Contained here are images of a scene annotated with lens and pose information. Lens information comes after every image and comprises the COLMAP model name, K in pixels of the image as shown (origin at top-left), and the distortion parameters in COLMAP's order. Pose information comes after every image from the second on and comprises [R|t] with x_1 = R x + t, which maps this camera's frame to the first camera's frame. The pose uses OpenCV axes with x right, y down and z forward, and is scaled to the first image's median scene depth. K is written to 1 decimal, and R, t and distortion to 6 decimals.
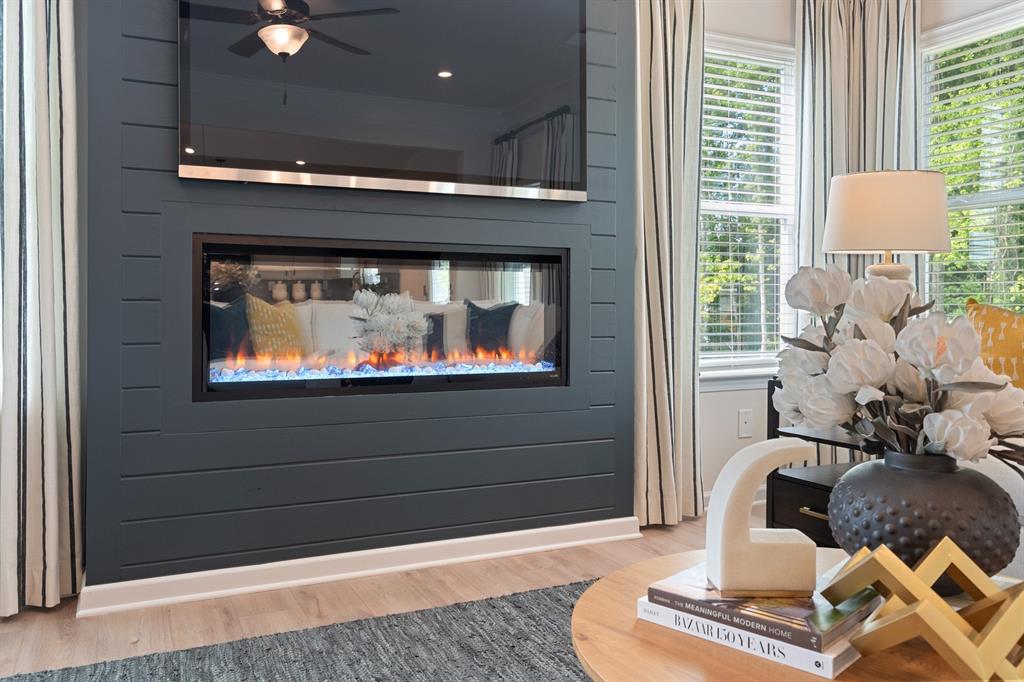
lens RADIAL K [[800.7, 0, 511.6], [0, 800.7, 334.0], [0, 0, 1]] dist [0.005033, 0.000268]
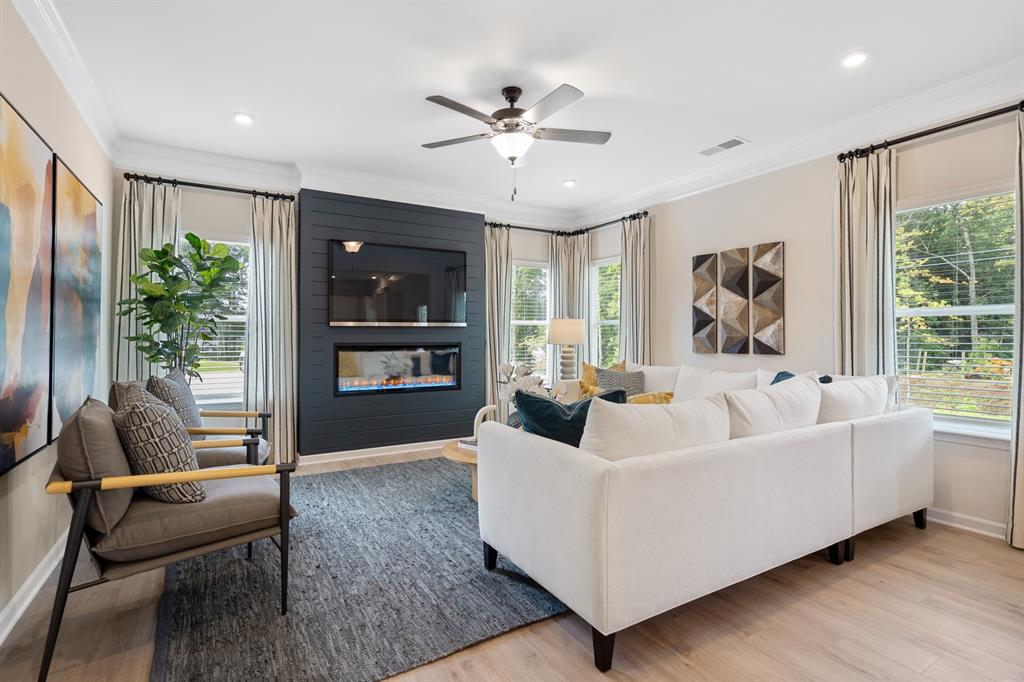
lens RADIAL K [[476.3, 0, 511.9], [0, 476.3, 335.8], [0, 0, 1]] dist [-0.001023, 0.000003]
pose [[0.995708, -0.001648, 0.092535, 0.115463], [0.004485, 0.999526, -0.030453, -0.092343], [-0.092440, 0.030737, 0.995244, -0.875186]]
